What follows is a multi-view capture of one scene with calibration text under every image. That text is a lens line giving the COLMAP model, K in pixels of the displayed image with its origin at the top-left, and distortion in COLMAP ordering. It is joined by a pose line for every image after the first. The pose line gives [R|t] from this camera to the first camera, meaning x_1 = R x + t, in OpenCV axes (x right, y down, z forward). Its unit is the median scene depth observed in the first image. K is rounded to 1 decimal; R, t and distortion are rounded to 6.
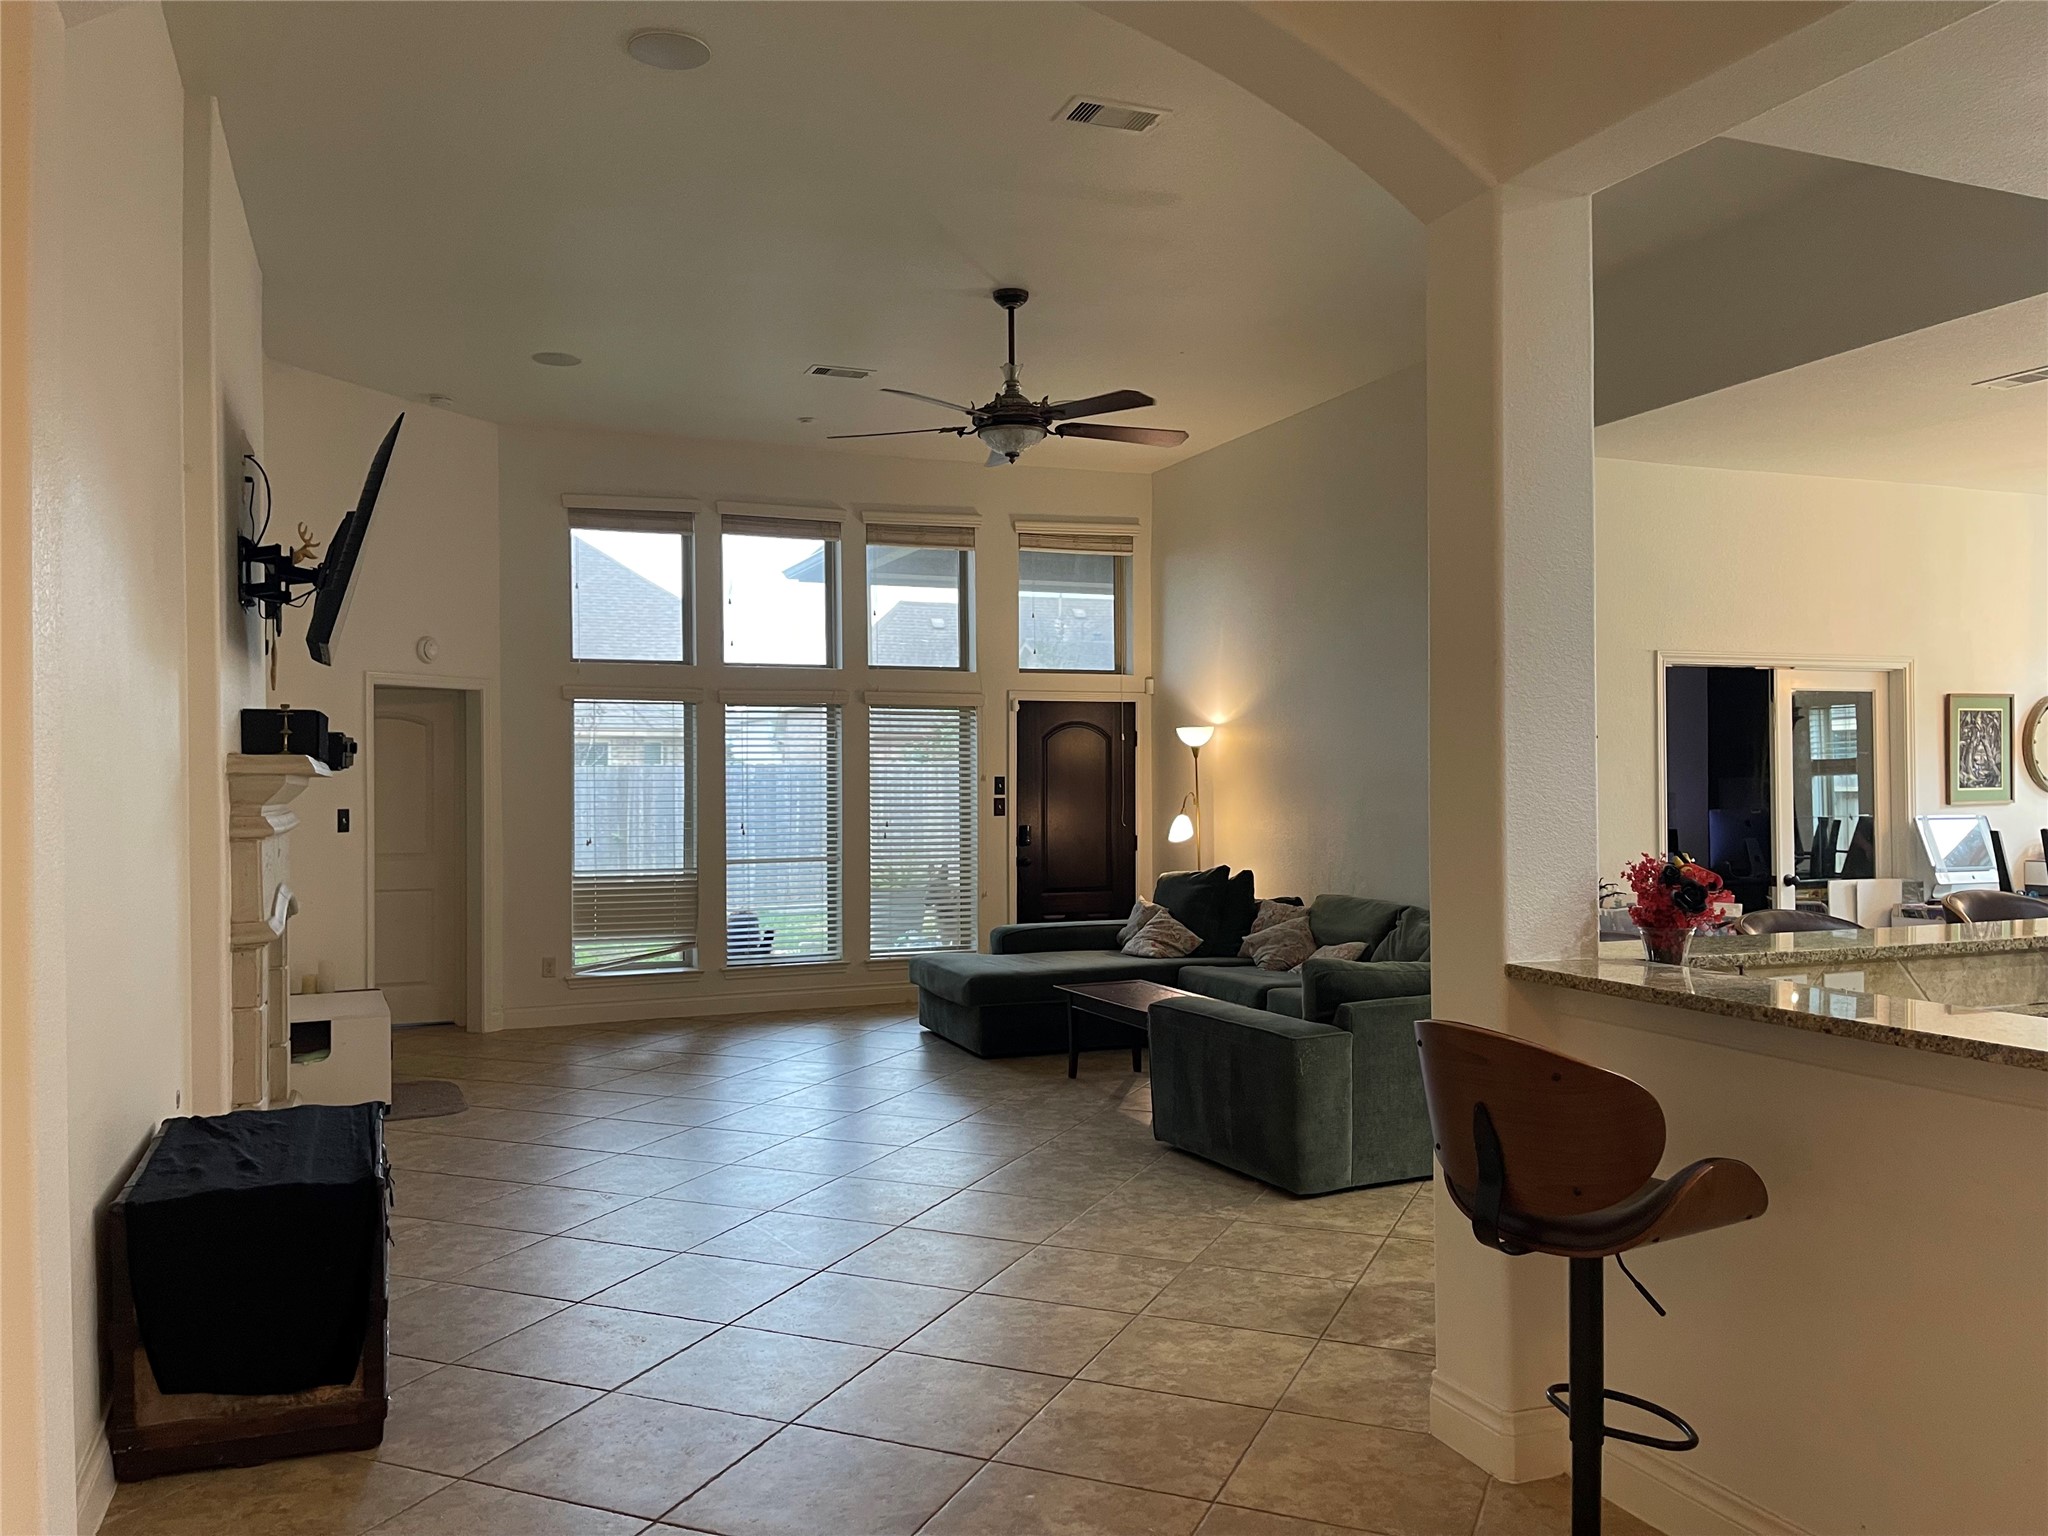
lens RADIAL K [[1540.2, 0, 1009.2], [0, 1540.2, 767.2], [0, 0, 1]] dist [0.127290, -0.168086]
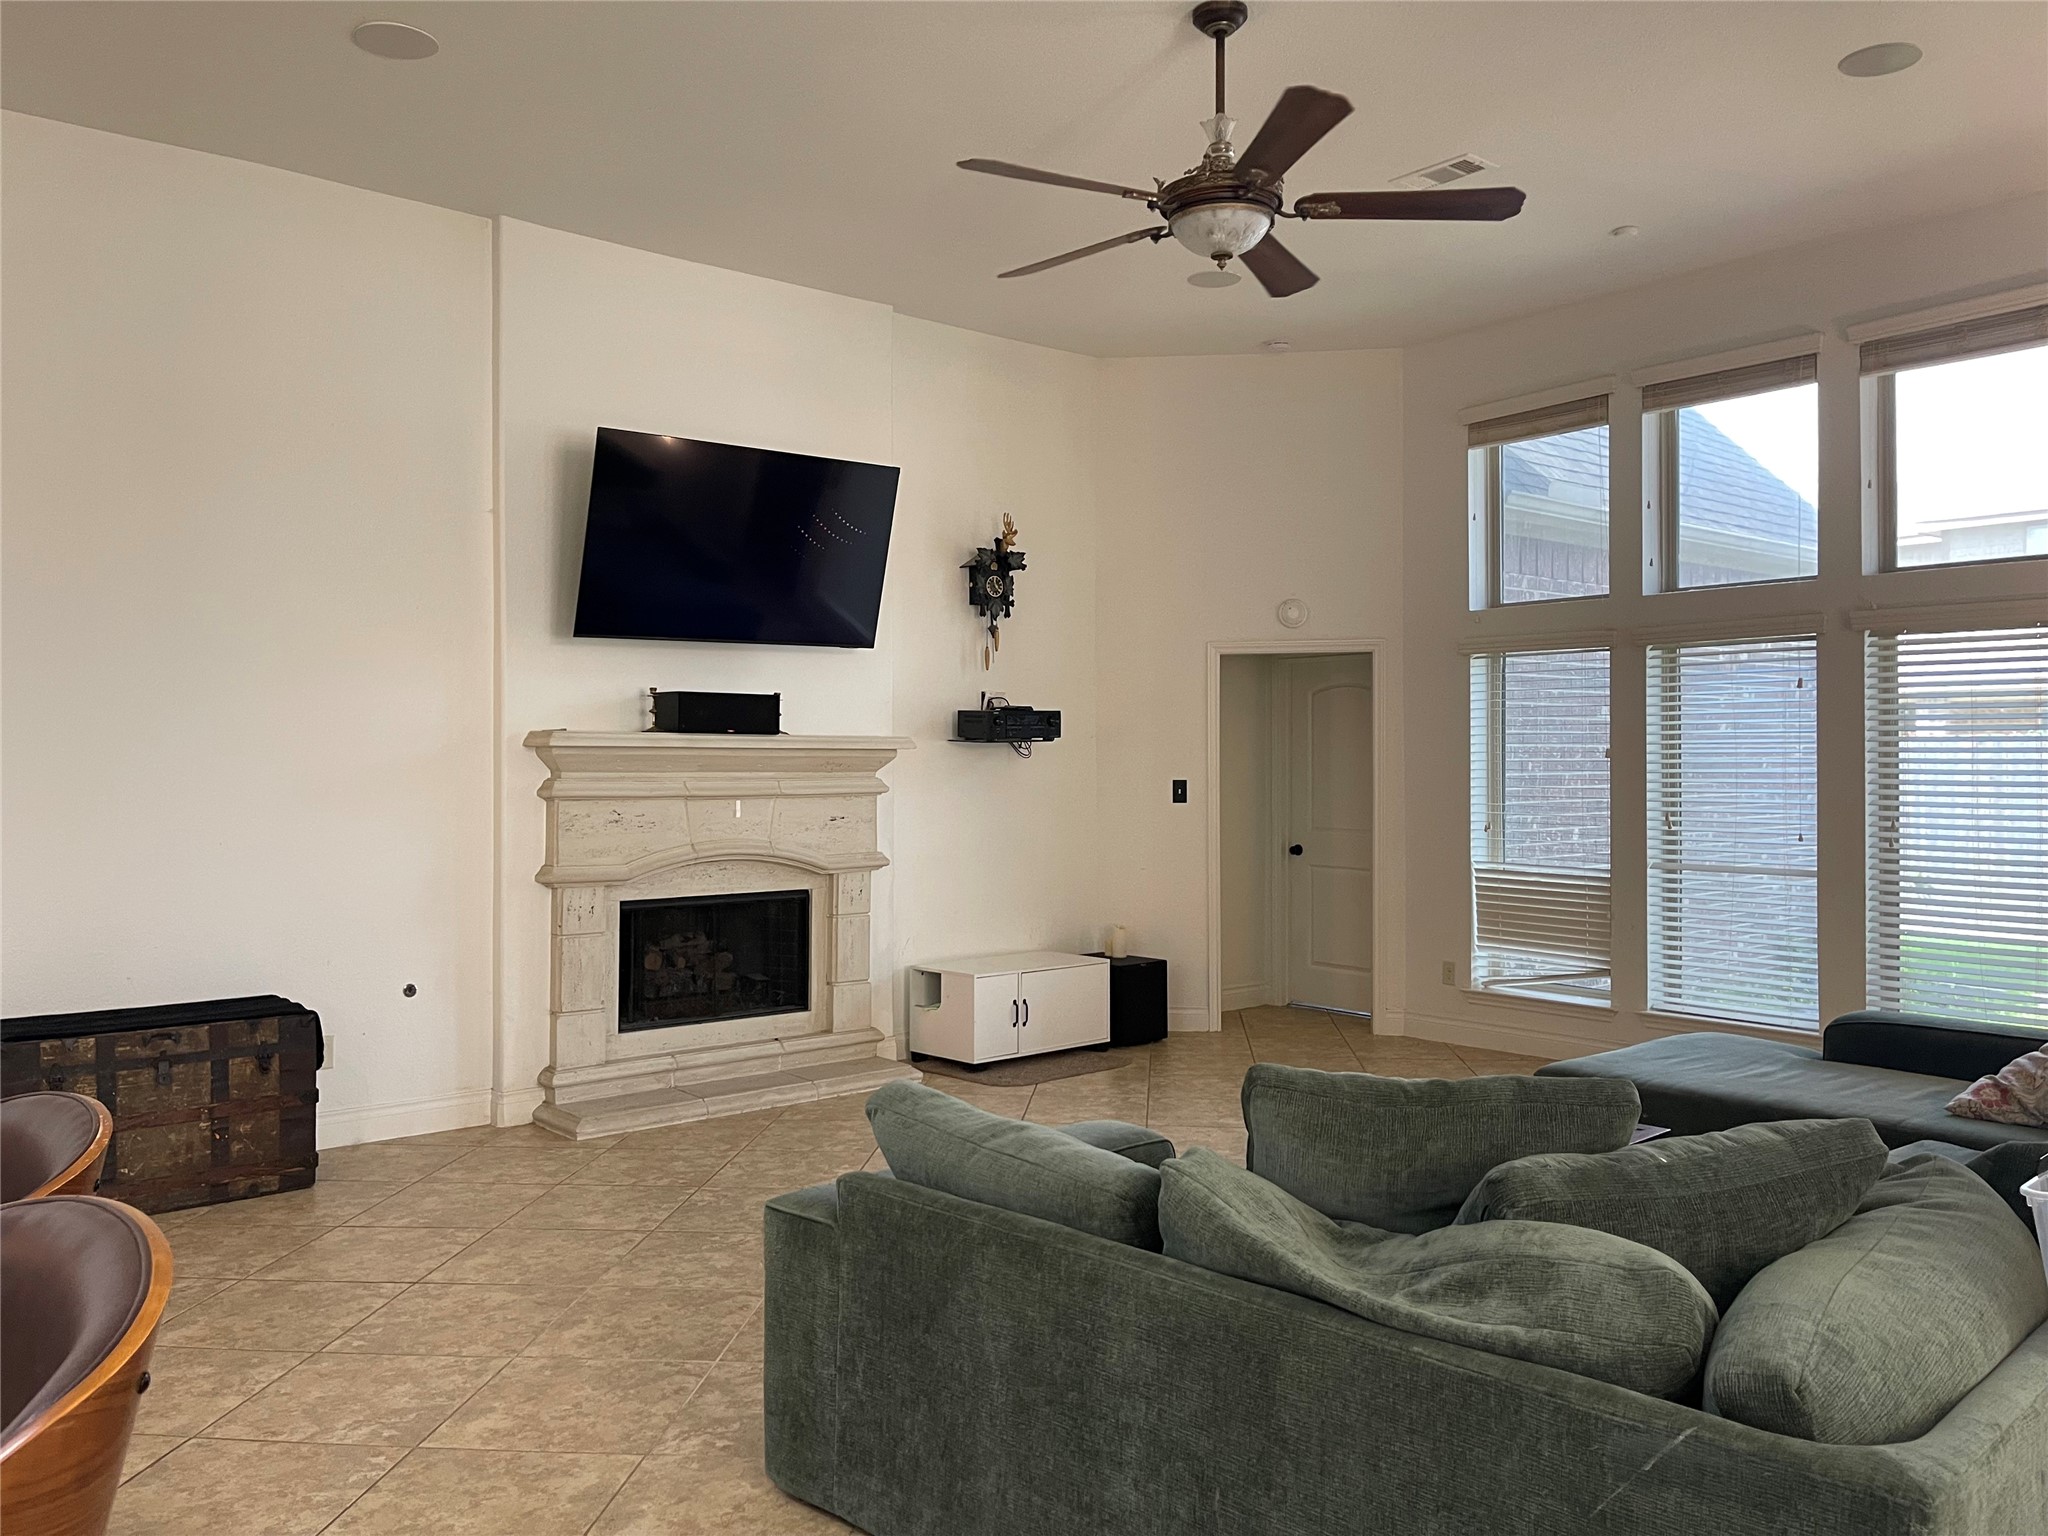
lens RADIAL K [[1543.7, 0, 1039.7], [0, 1543.7, 739.2], [0, 0, 1]] dist [0.121289, -0.112800]
pose [[0.309275, -0.004892, -0.950960, 0.471655], [0.008944, 0.999958, -0.002235, 0.001374], [0.950931, -0.007814, 0.309306, 0.557349]]
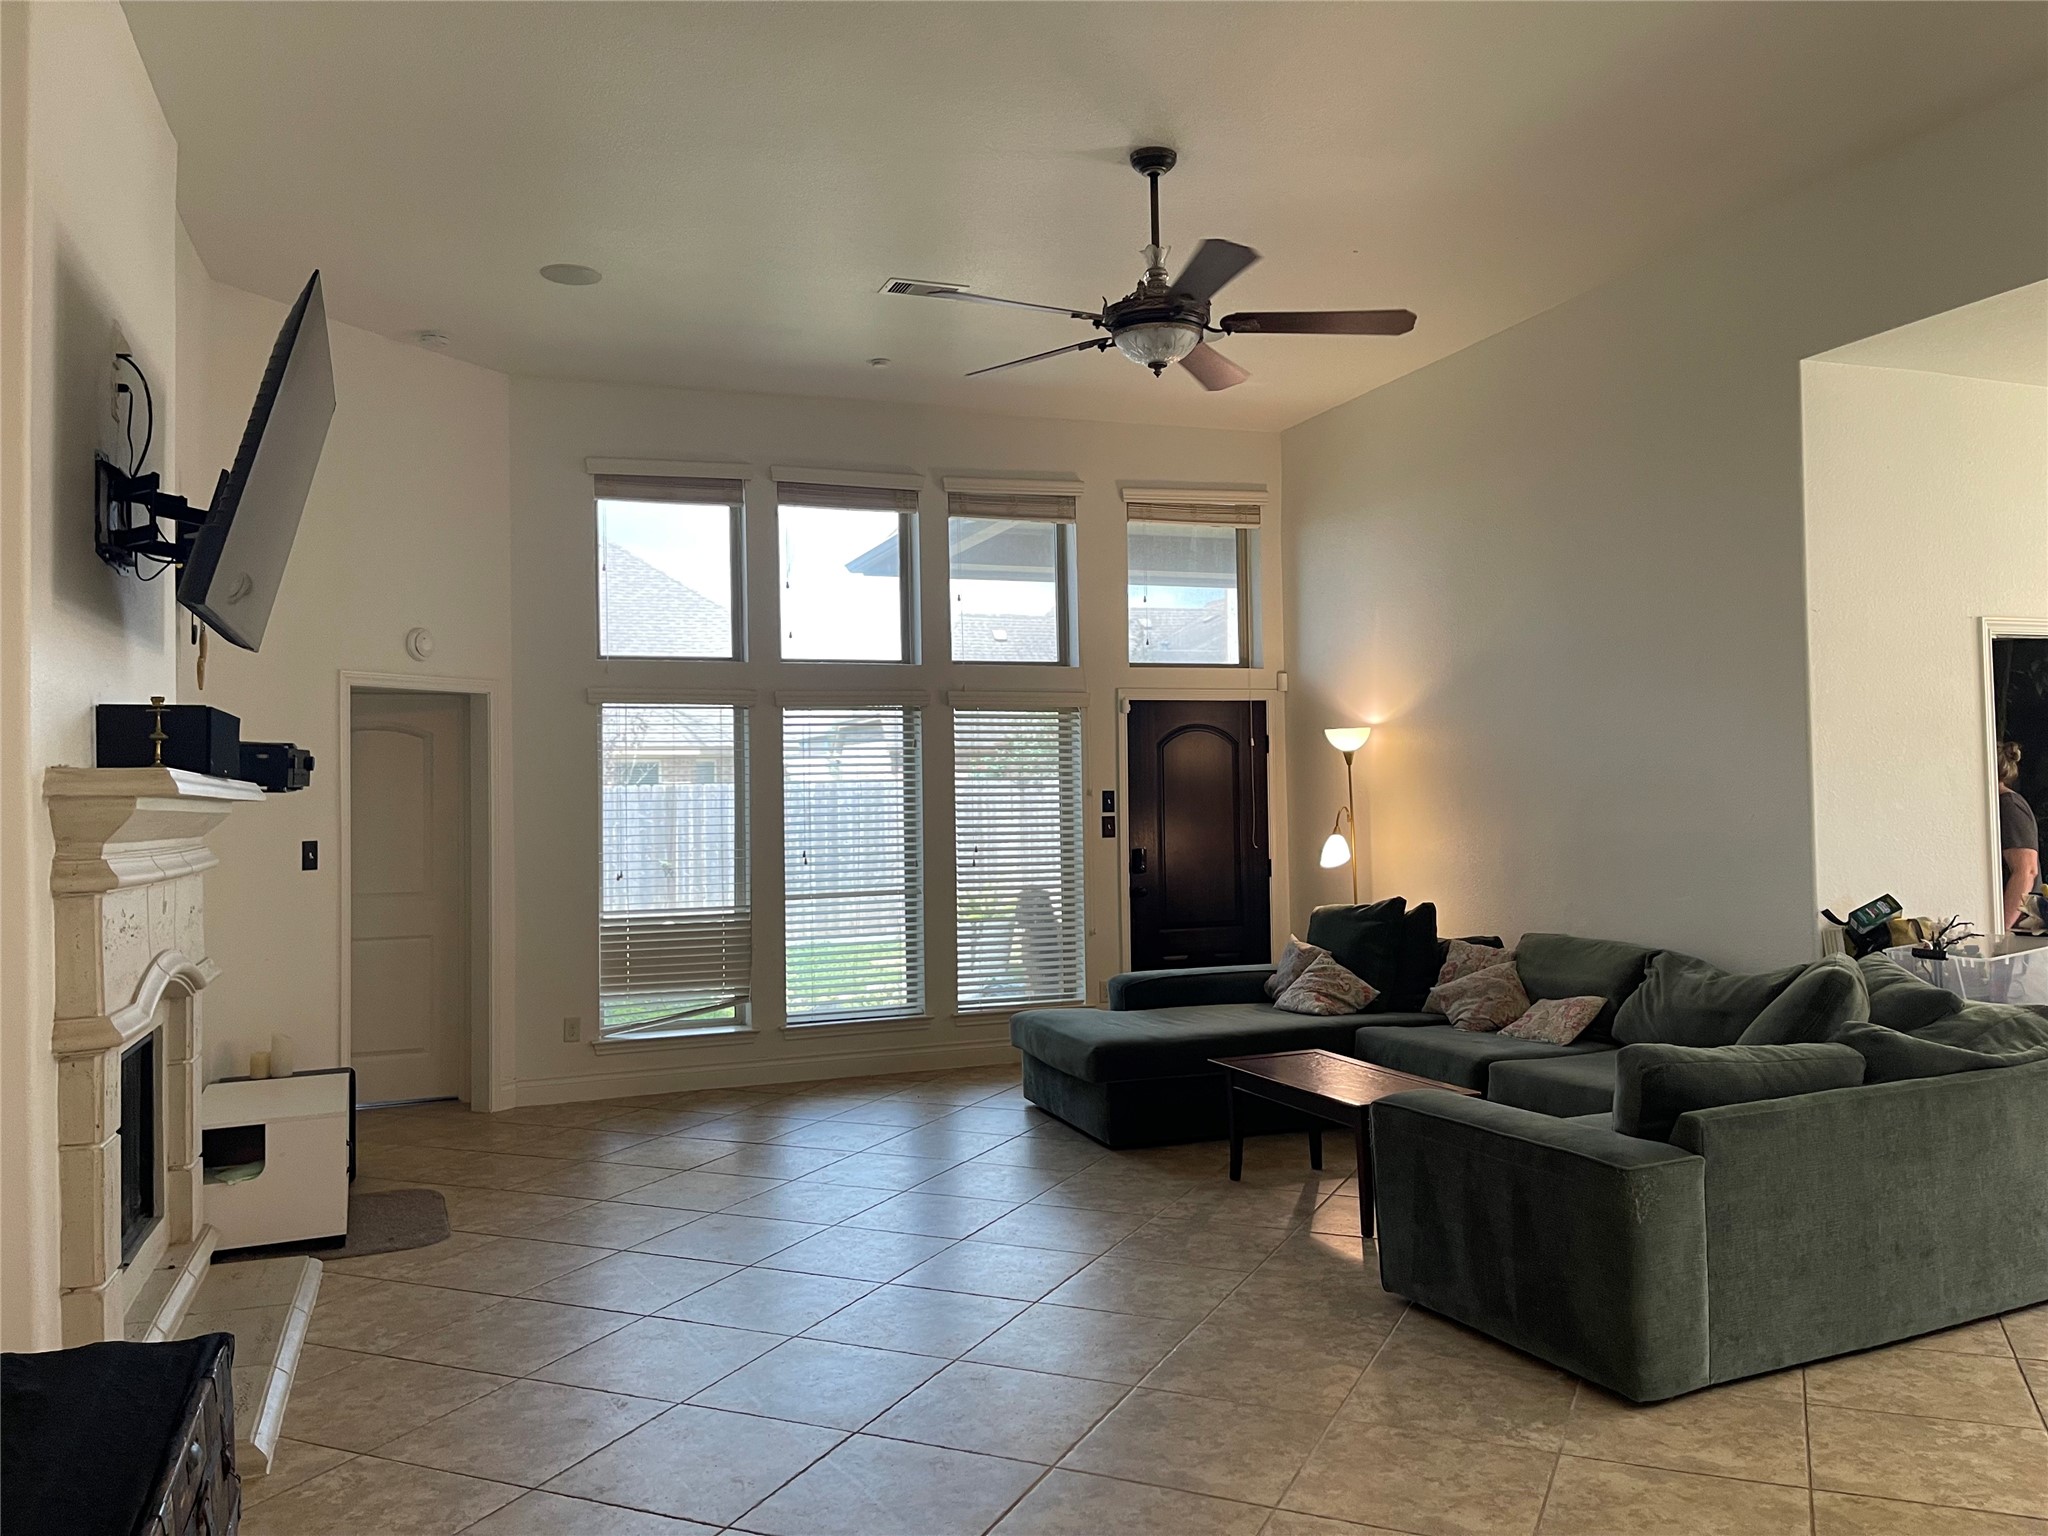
lens RADIAL K [[1543.7, 0, 1039.7], [0, 1543.7, 739.2], [0, 0, 1]] dist [0.121289, -0.112800]
pose [[0.999798, -0.012946, -0.015354, -0.035632], [0.012486, 0.999481, -0.029711, 0.002963], [0.015730, 0.029513, 0.999441, 0.183880]]
